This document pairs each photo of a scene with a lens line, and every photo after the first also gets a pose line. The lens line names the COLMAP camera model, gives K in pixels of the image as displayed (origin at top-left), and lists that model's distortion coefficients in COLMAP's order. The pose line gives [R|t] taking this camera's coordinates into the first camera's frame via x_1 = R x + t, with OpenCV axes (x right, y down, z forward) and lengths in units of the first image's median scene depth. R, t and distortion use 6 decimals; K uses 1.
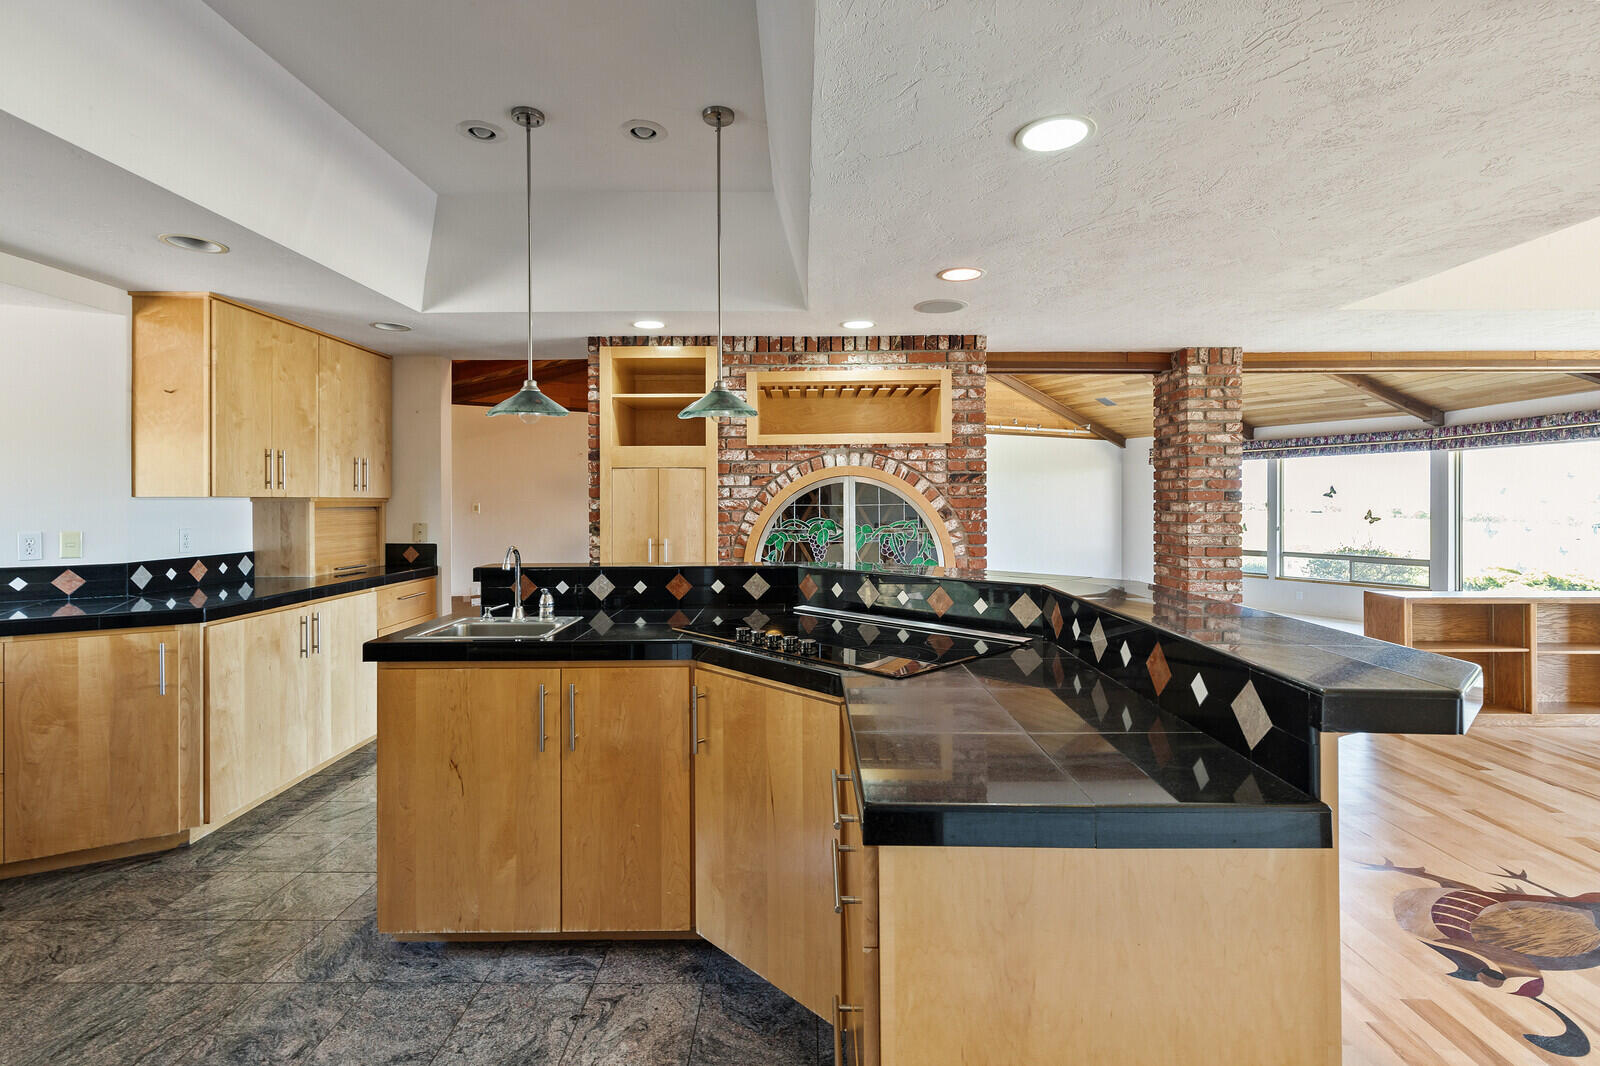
lens RADIAL K [[742.9, 0, 792.5], [0, 742.9, 502.3], [0, 0, 1]] dist [0.002099, -0.000068]
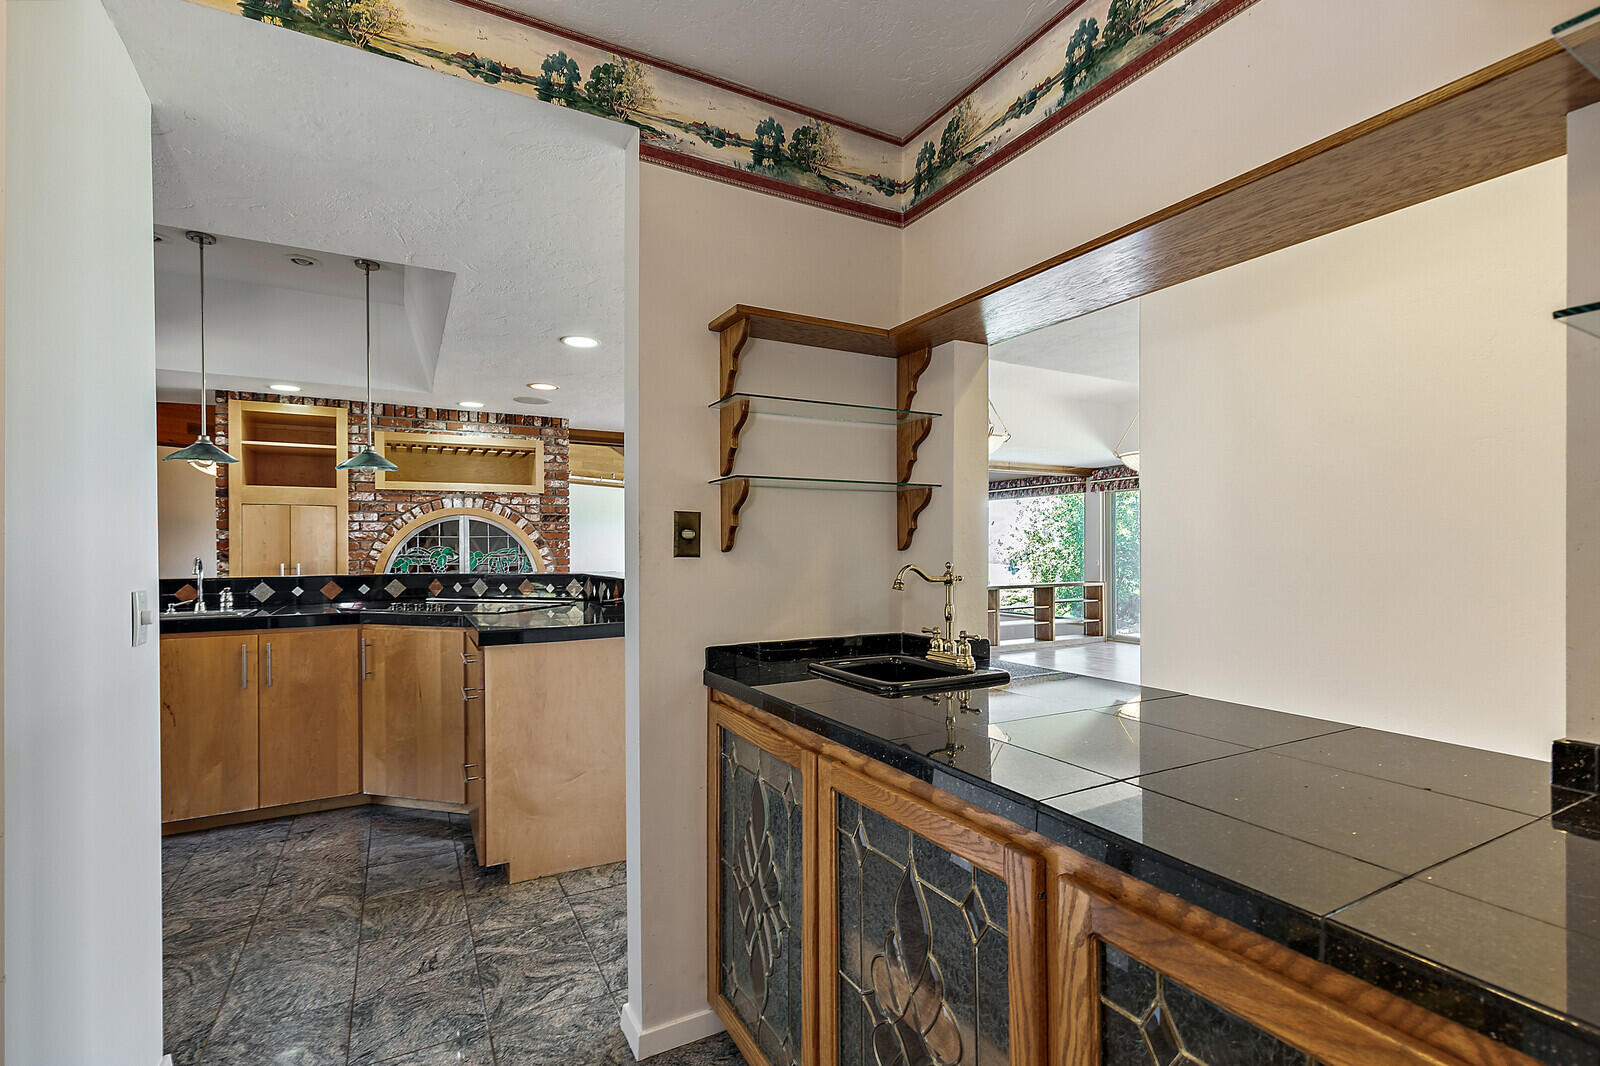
lens RADIAL K [[728.4, 0, 802.0], [0, 728.4, 549.6], [0, 0, 1]] dist [0.000991, -0.000078]
pose [[0.868604, -0.001911, 0.495504, -0.044958], [0.002361, 0.999997, -0.000281, 0.028569], [-0.495502, 0.001414, 0.868606, -0.438606]]
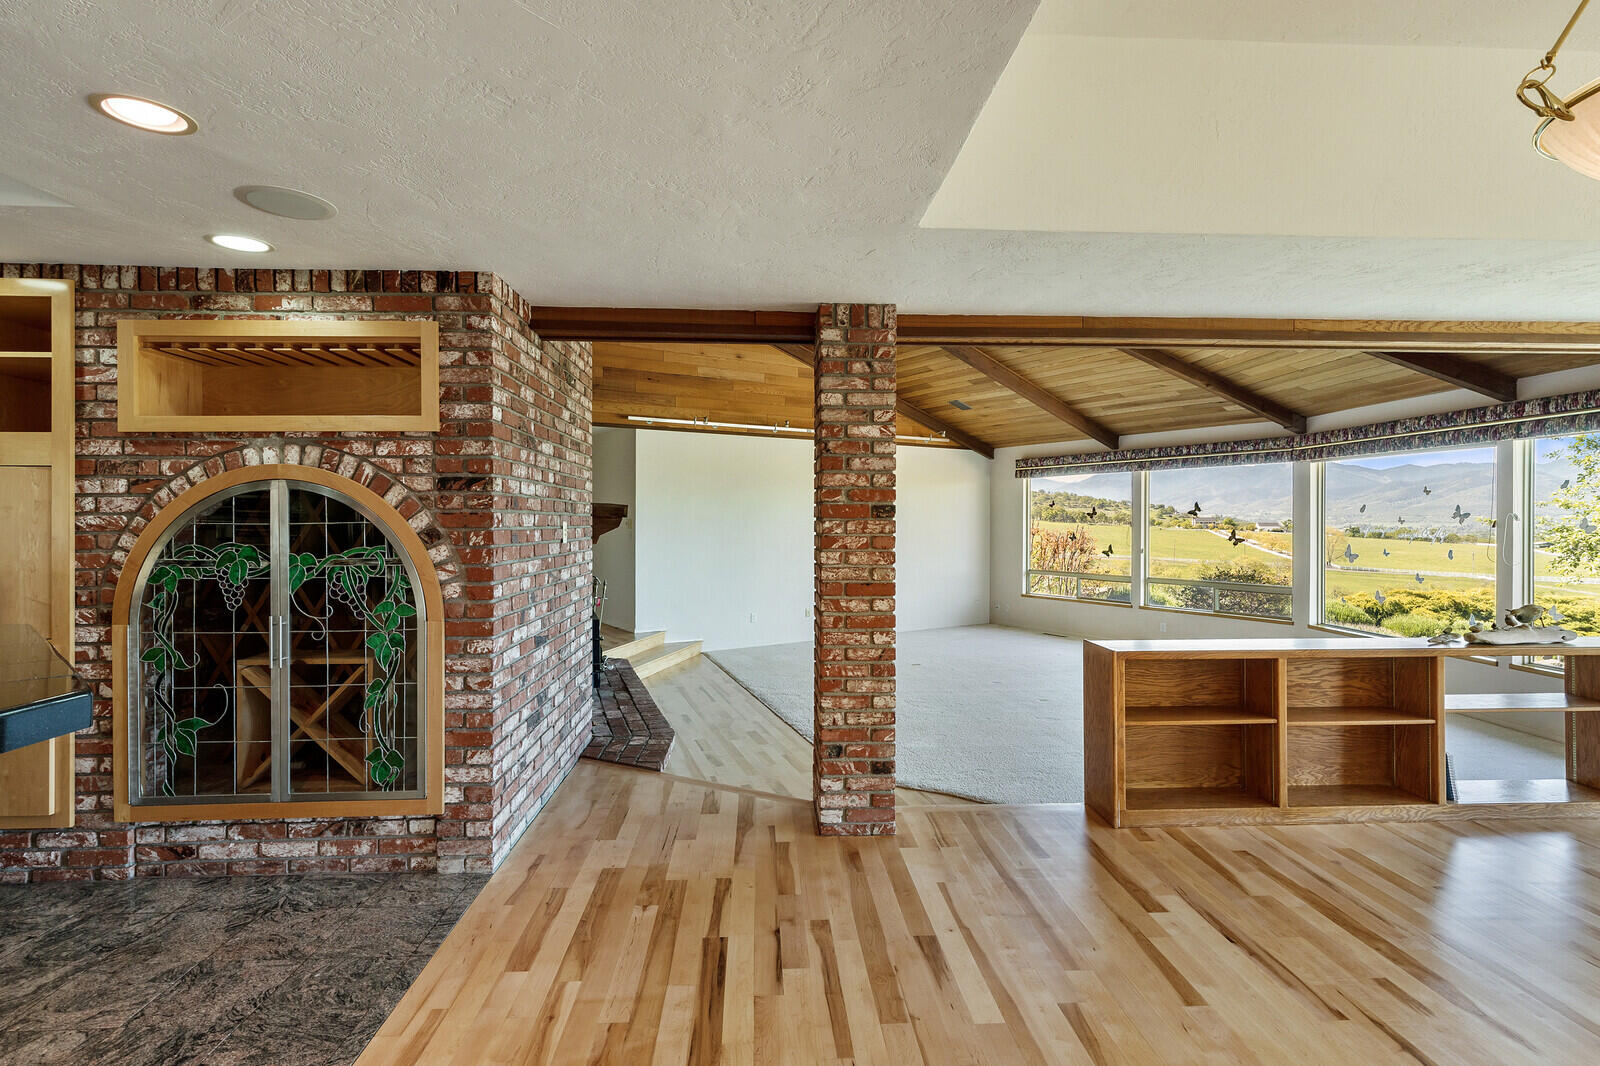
lens RADIAL K [[787.3, 0, 802.4], [0, 787.3, 519.2], [0, 0, 1]] dist [0.004722, -0.000821]
pose [[0.997638, 0.002070, 0.068657, 0.490078], [-0.001974, 0.999997, -0.001469, 0.000070], [-0.068660, 0.001330, 0.997639, 0.263391]]
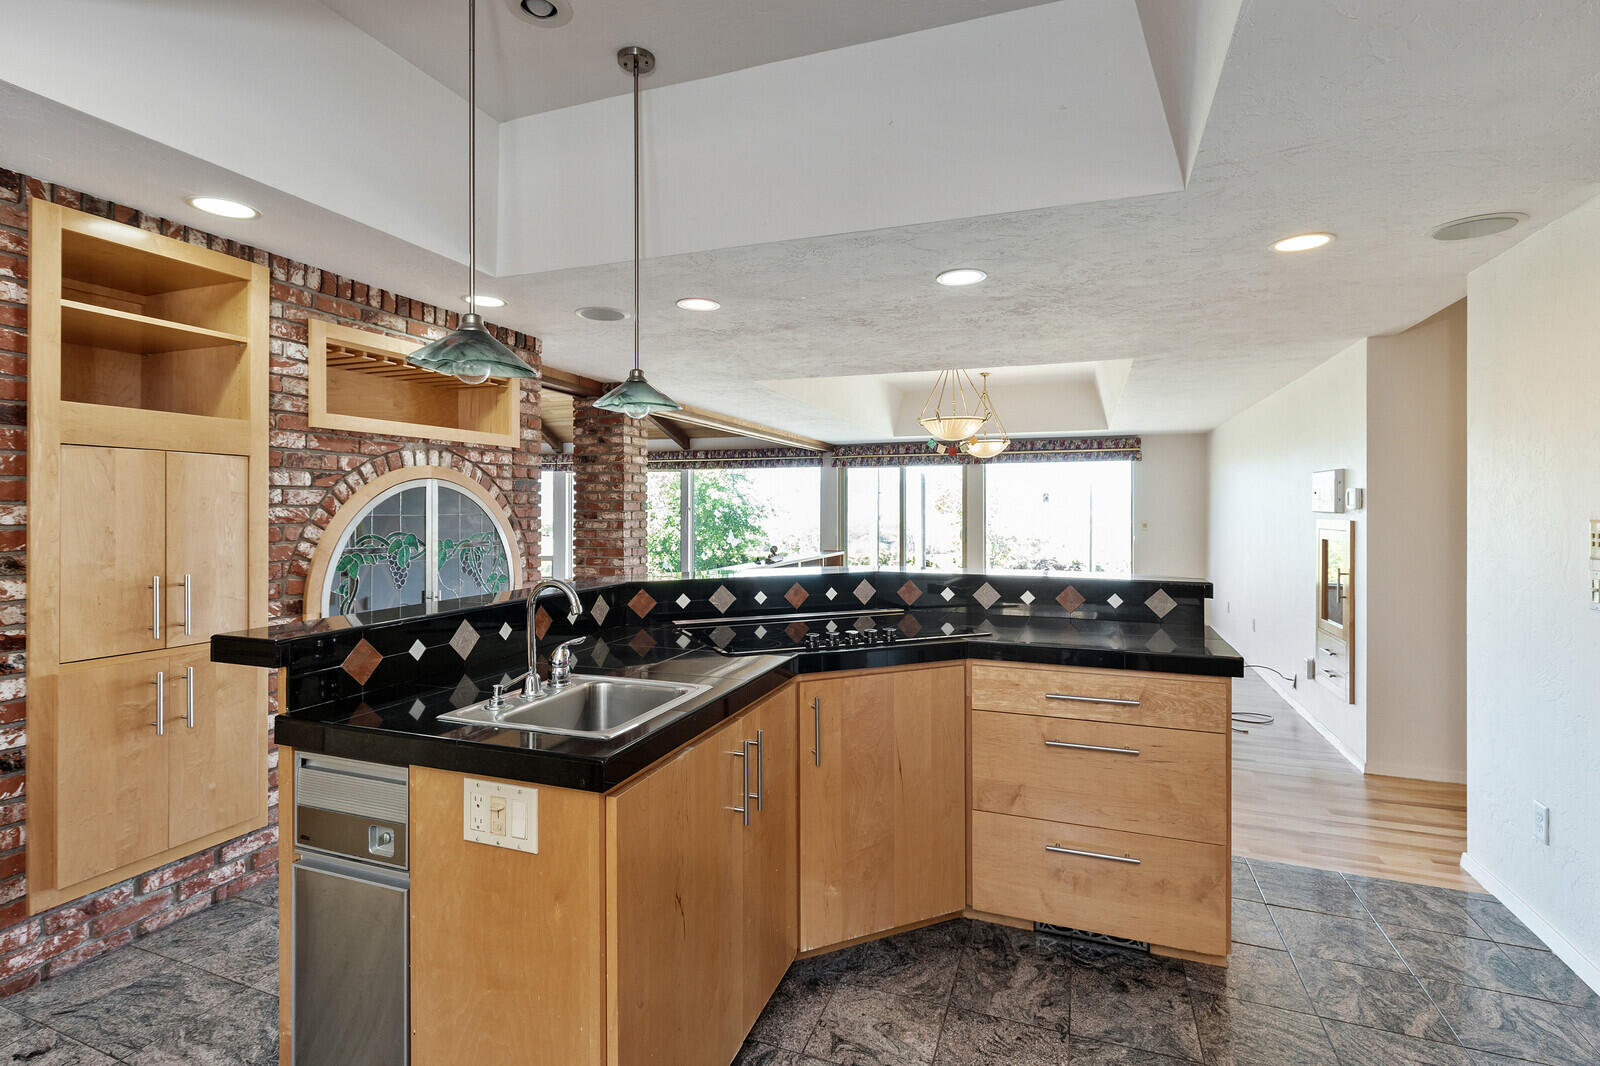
lens RADIAL K [[765.1, 0, 791.1], [0, 765.1, 507.7], [0, 0, 1]] dist [0.001777, 0.000052]
pose [[0.338145, 0.005609, 0.941077, -0.567334], [-0.002041, 0.999984, -0.005227, -0.000332], [-0.941092, -0.000153, 0.338151, 0.351061]]
